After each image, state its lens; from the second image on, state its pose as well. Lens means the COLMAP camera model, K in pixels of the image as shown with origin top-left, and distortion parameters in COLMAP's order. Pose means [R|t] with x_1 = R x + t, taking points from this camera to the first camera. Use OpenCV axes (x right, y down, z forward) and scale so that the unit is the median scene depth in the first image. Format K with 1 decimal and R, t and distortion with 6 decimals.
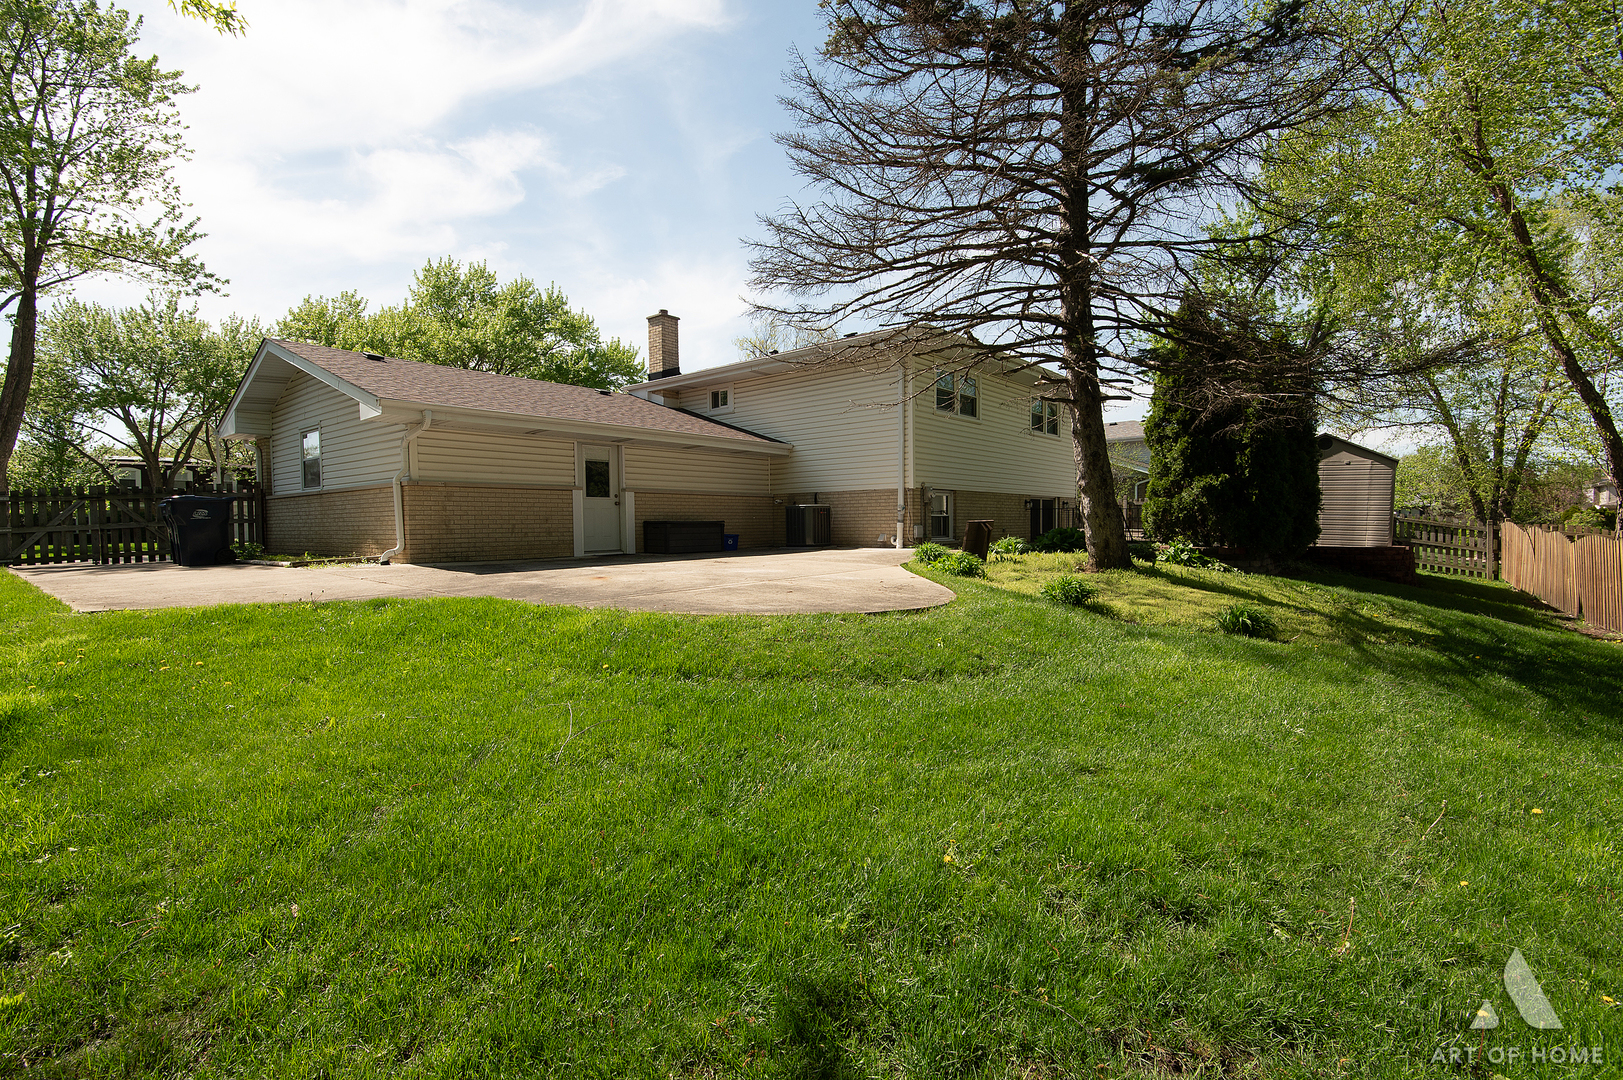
lens RADIAL K [[719.9, 0, 805.7], [0, 719.9, 546.3], [0, 0, 1]] dist [0.003025, -0.000459]
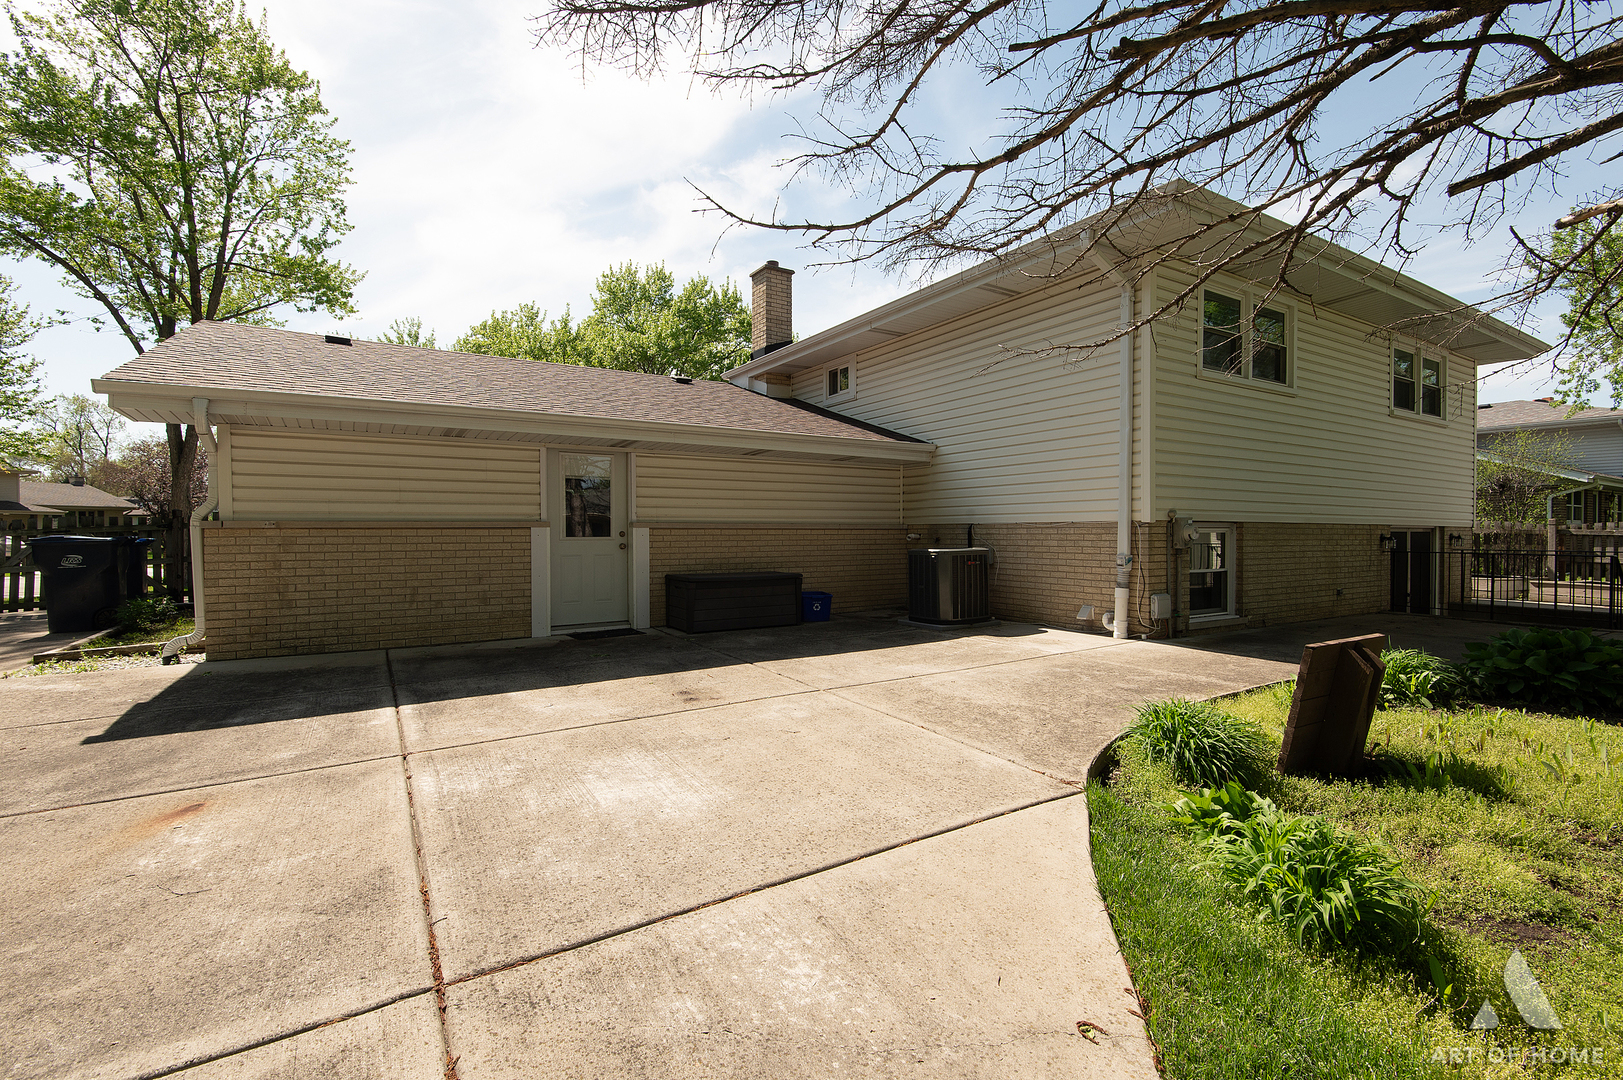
lens RADIAL K [[719.9, 0, 805.7], [0, 719.9, 546.3], [0, 0, 1]] dist [0.003025, -0.000459]
pose [[0.951704, 0.015132, -0.306644, 0.067211], [-0.017988, 0.999817, -0.006489, -0.050829], [0.306490, 0.011692, 0.951802, 0.400438]]
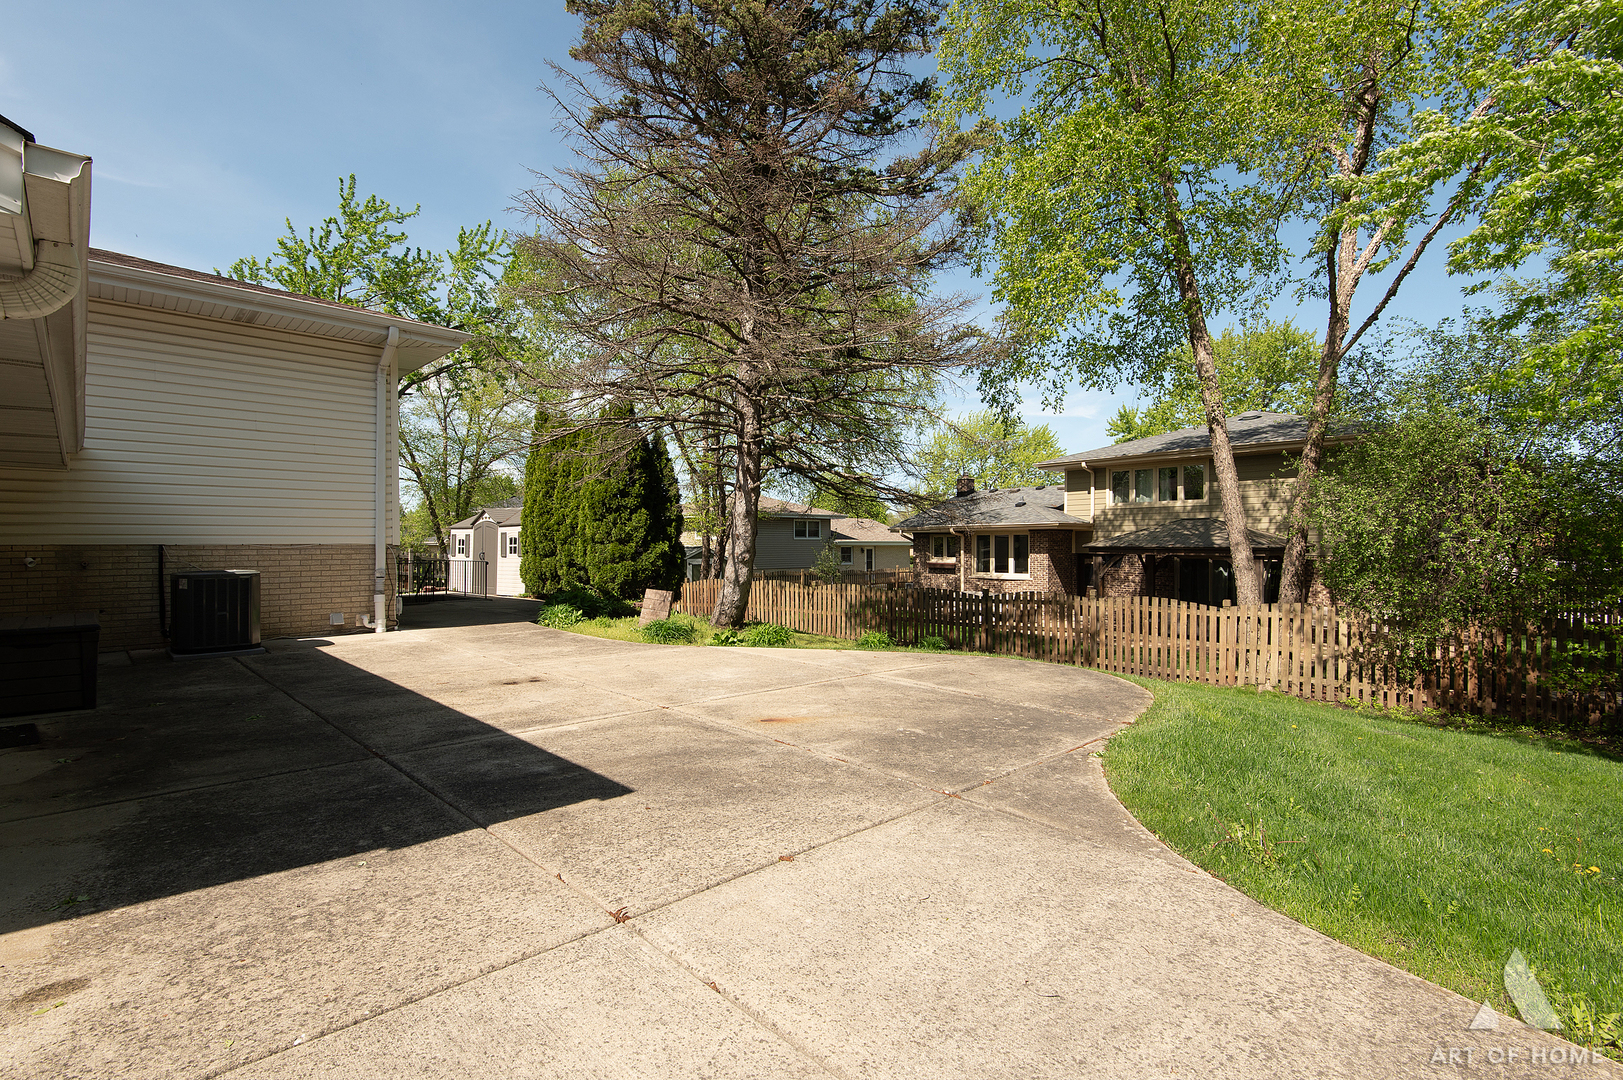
lens RADIAL K [[719.9, 0, 805.7], [0, 719.9, 546.3], [0, 0, 1]] dist [0.003025, -0.000459]
pose [[0.087656, 0.011666, 0.996082, -0.476047], [0.034316, 0.999303, -0.014723, -0.050363], [-0.995560, 0.035472, 0.087194, 0.490001]]
